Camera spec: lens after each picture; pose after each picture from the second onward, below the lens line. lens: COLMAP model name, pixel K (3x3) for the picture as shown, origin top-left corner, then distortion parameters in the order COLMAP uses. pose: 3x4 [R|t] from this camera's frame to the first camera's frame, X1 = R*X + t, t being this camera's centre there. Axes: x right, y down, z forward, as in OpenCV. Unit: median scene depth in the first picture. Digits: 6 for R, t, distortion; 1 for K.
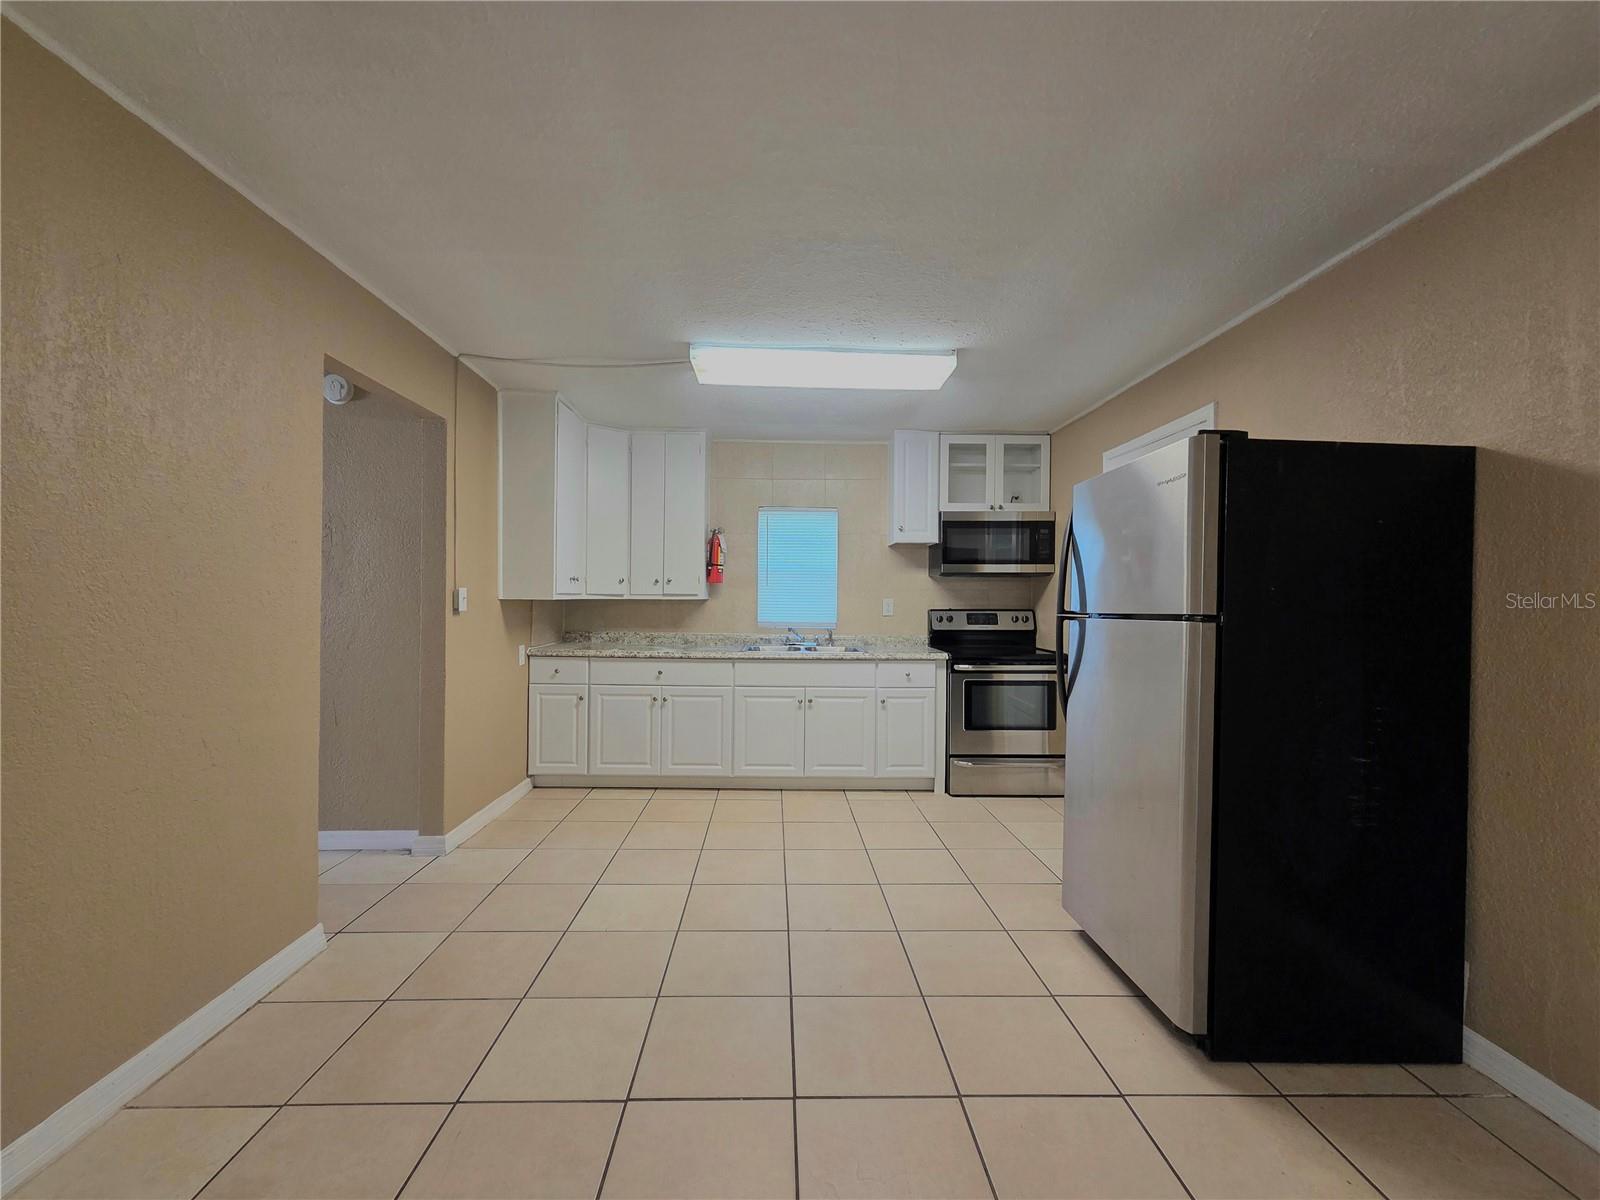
lens RADIAL K [[651.1, 0, 791.2], [0, 651.1, 601.0], [0, 0, 1]] dist [0.001980, 0.000331]
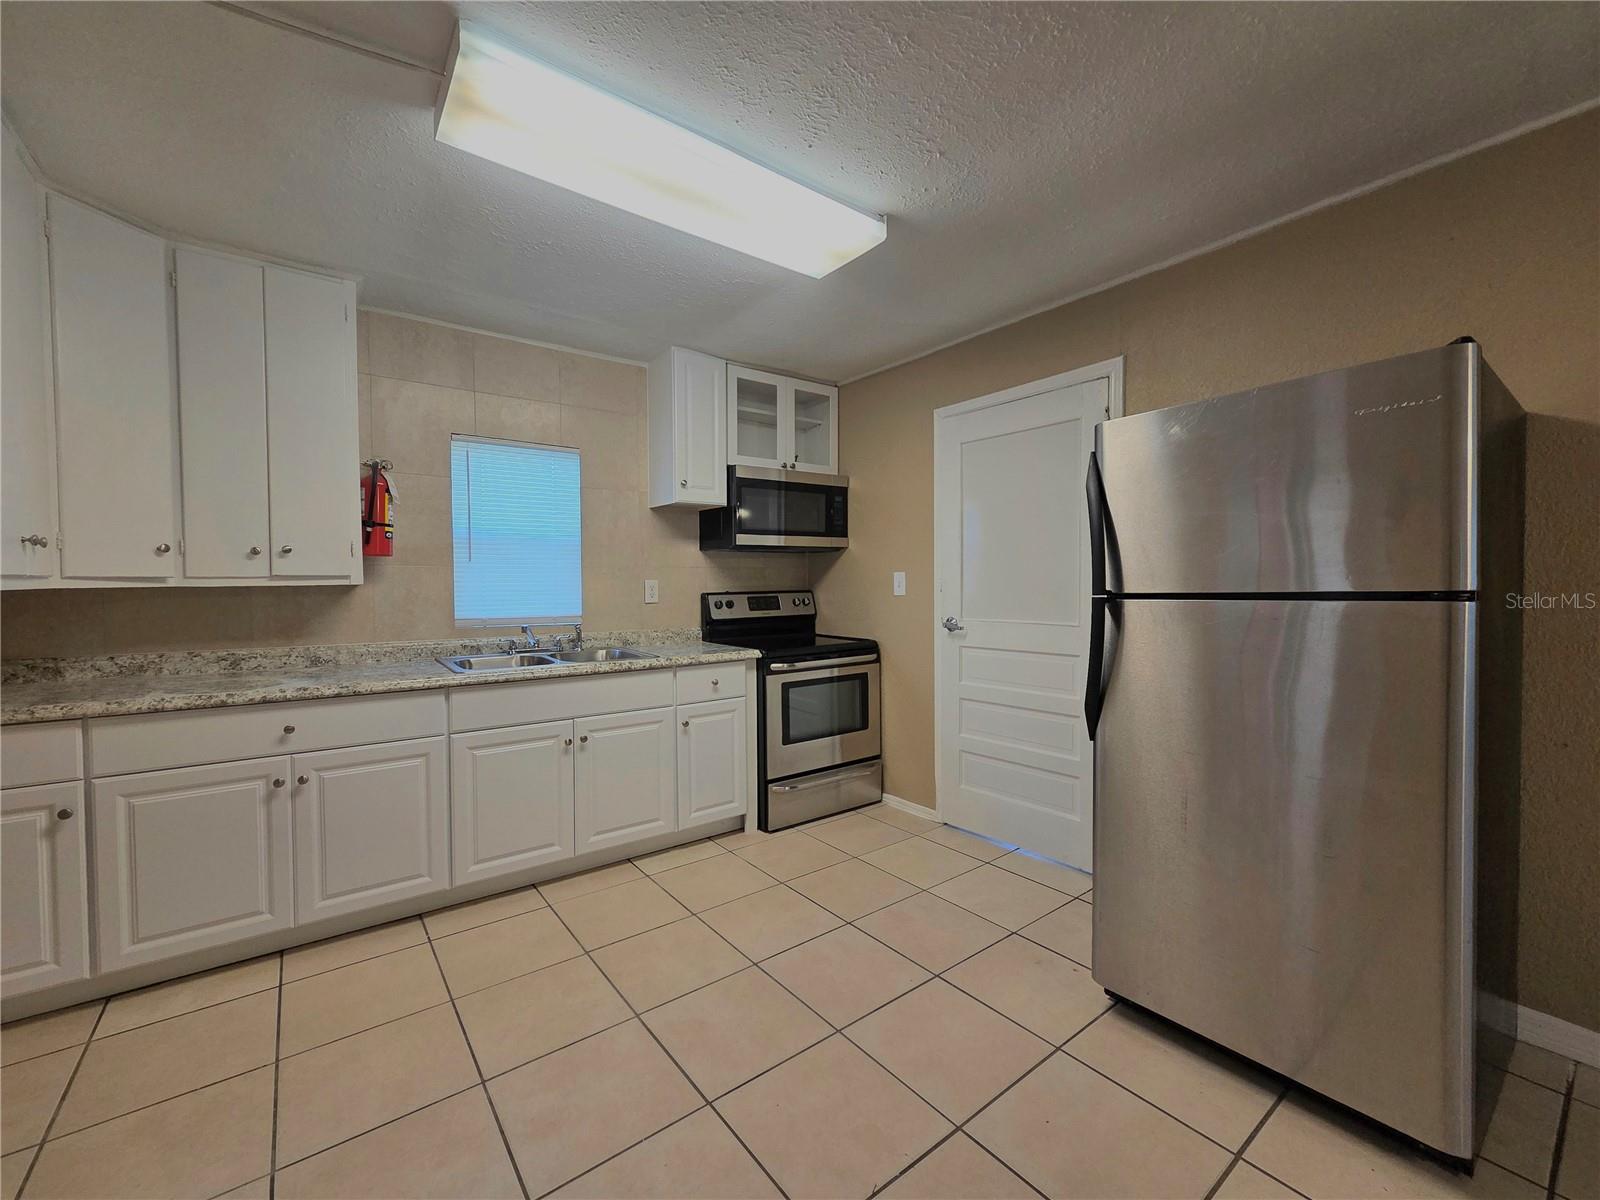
lens RADIAL K [[651.1, 0, 791.2], [0, 651.1, 601.0], [0, 0, 1]] dist [0.001980, 0.000331]
pose [[0.813107, -0.030984, 0.581289, -0.162228], [0.015015, 0.999367, 0.032265, -0.001121], [-0.581920, -0.017507, 0.813058, 0.331746]]
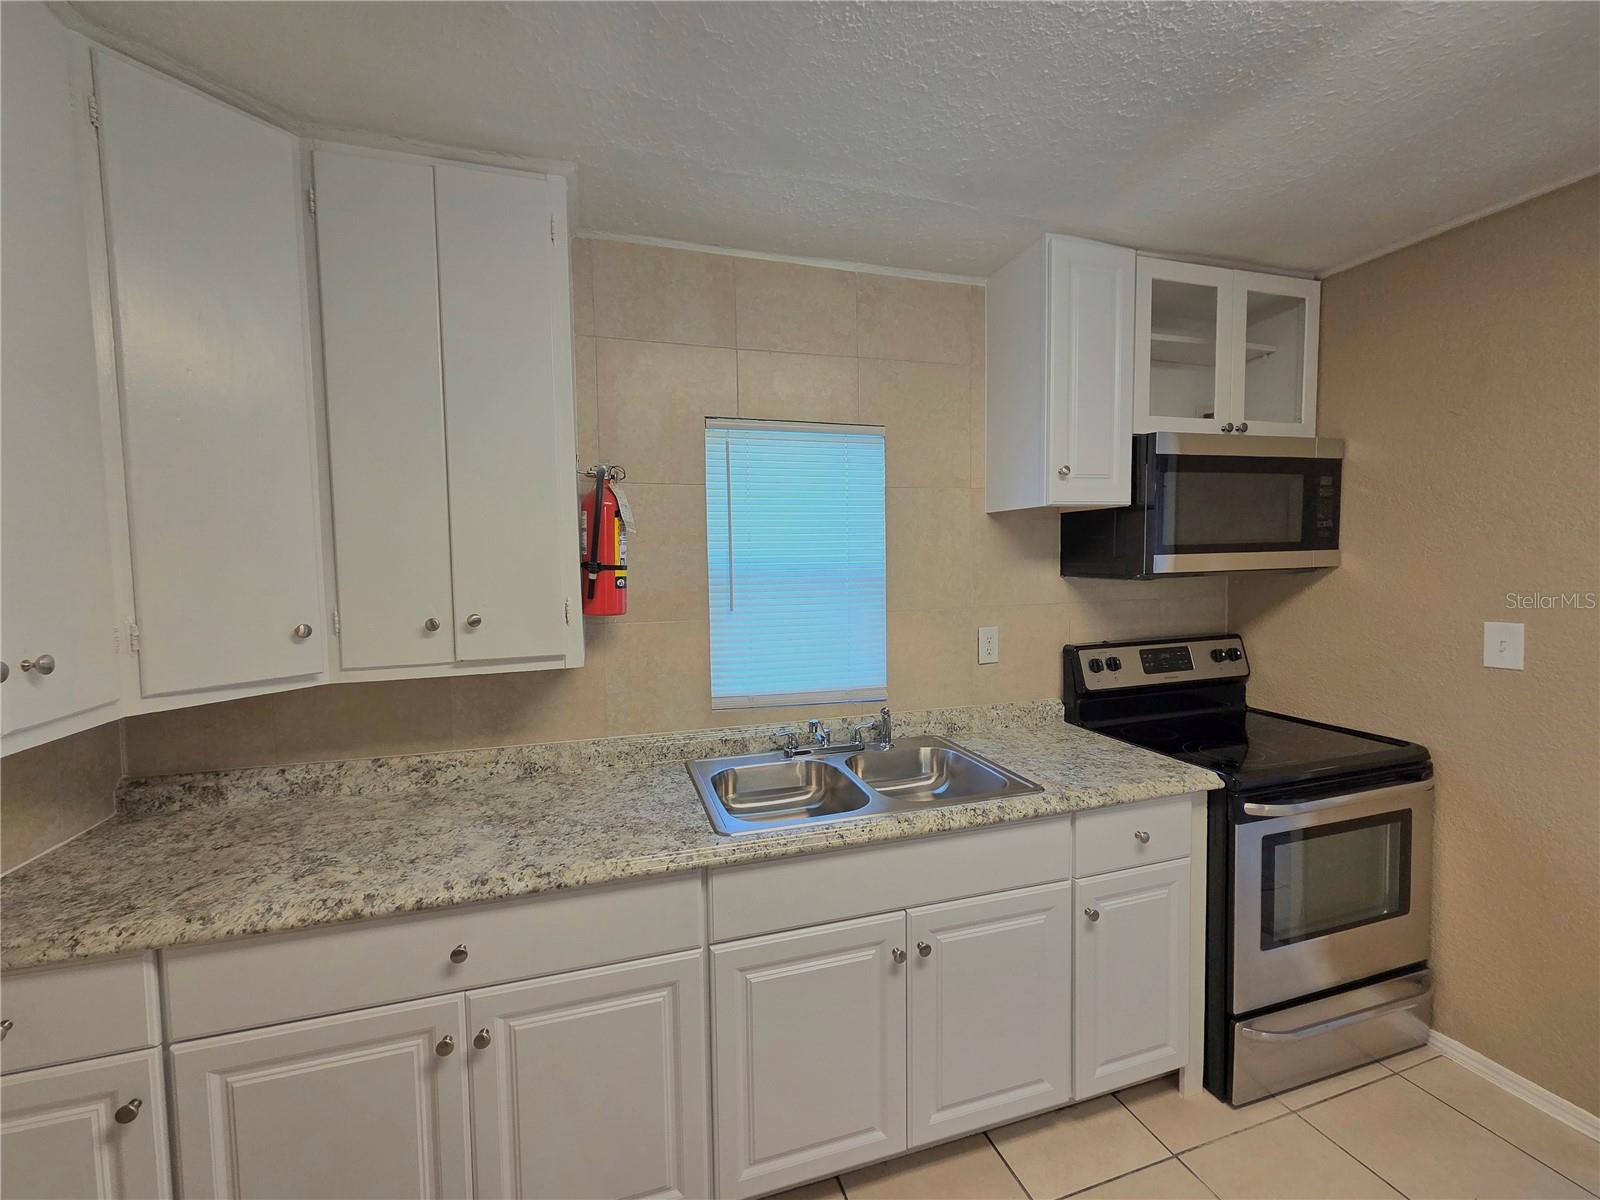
lens RADIAL K [[651.1, 0, 791.2], [0, 651.1, 601.0], [0, 0, 1]] dist [0.001980, 0.000331]
pose [[0.960297, -0.041799, 0.275831, -0.122598], [0.027517, 0.998082, 0.055448, -0.055437], [-0.277619, -0.045656, 0.959606, 0.636202]]
